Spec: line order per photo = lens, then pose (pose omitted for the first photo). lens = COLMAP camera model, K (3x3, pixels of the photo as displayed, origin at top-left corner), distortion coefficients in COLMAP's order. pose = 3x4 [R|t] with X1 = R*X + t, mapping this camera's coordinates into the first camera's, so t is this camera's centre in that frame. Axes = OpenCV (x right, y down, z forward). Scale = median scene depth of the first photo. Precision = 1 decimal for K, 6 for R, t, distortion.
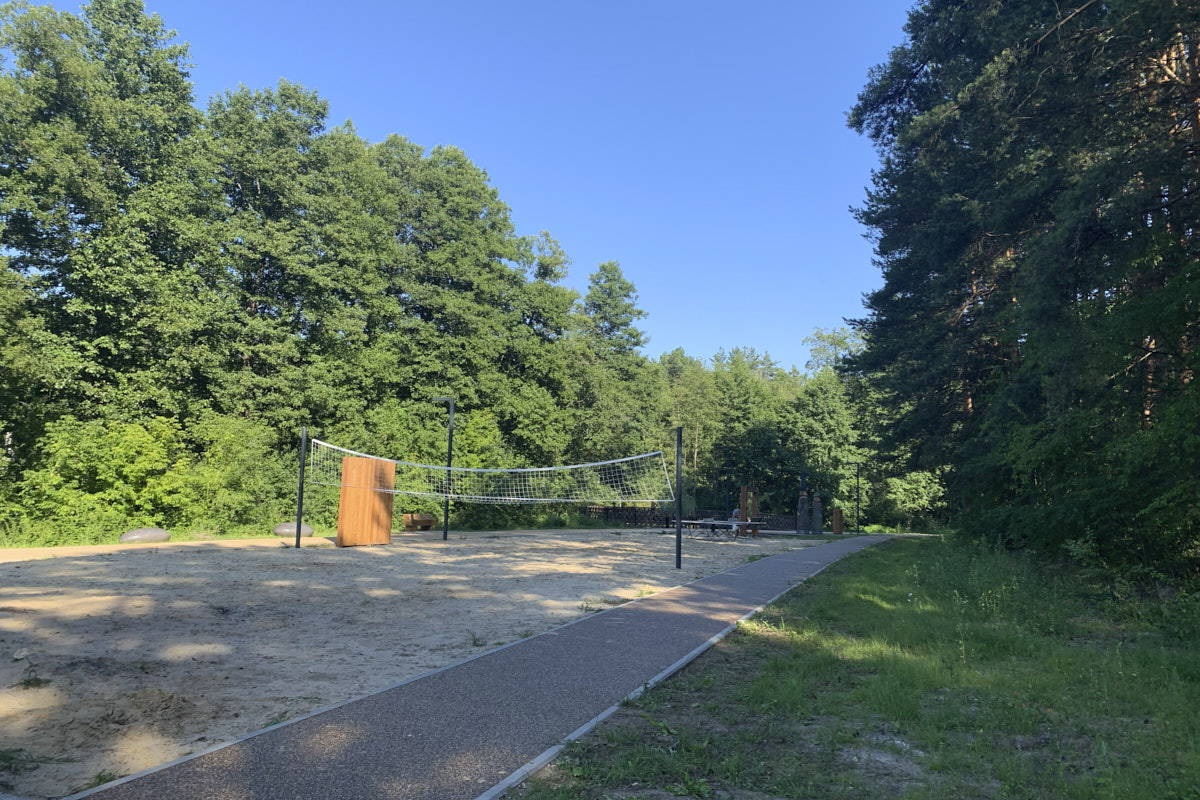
lens RADIAL K [[912.3, 0, 603.0], [0, 912.3, 357.8], [0, 0, 1]] dist [0.104888, -0.291105]
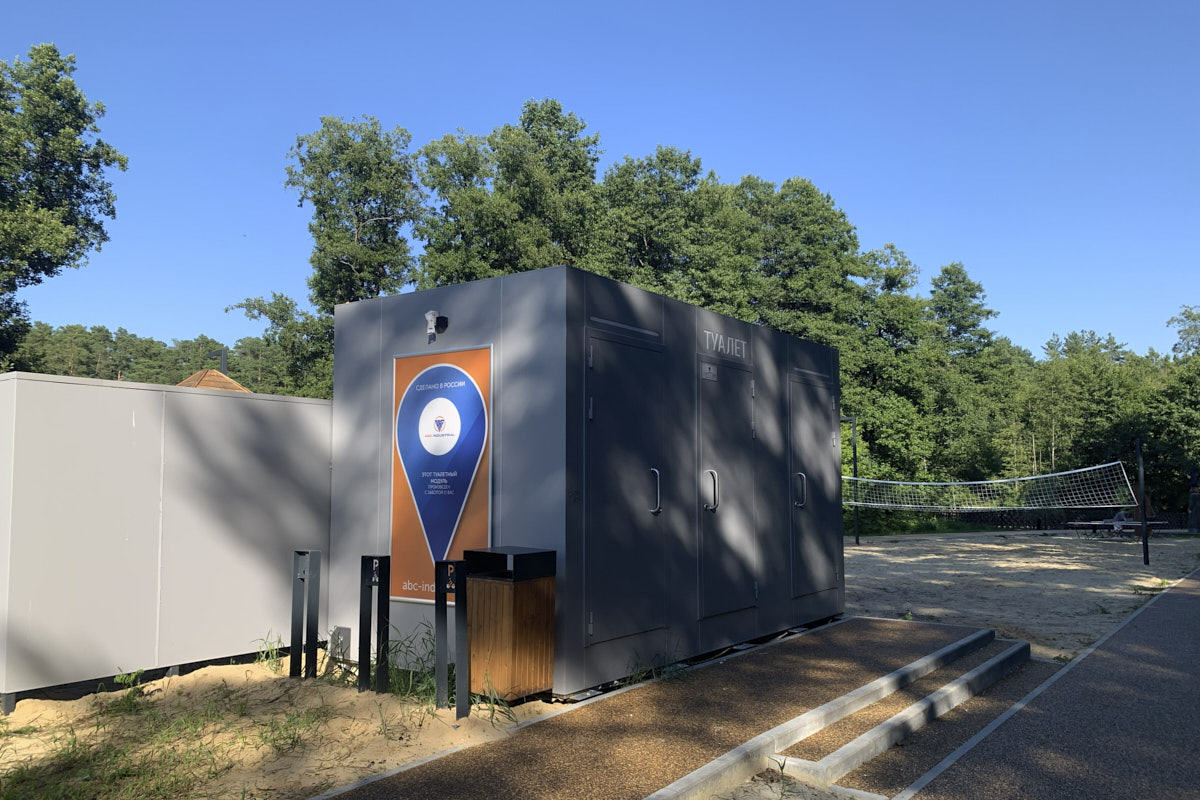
lens RADIAL K [[922.7, 0, 557.1], [0, 922.7, 398.3], [0, 0, 1]] dist [0.102263, -0.190992]
pose [[0.941234, -0.066714, -0.331100, -0.088588], [0.079160, 0.996567, 0.024231, -0.023630], [0.328347, -0.049017, 0.943284, -0.124266]]
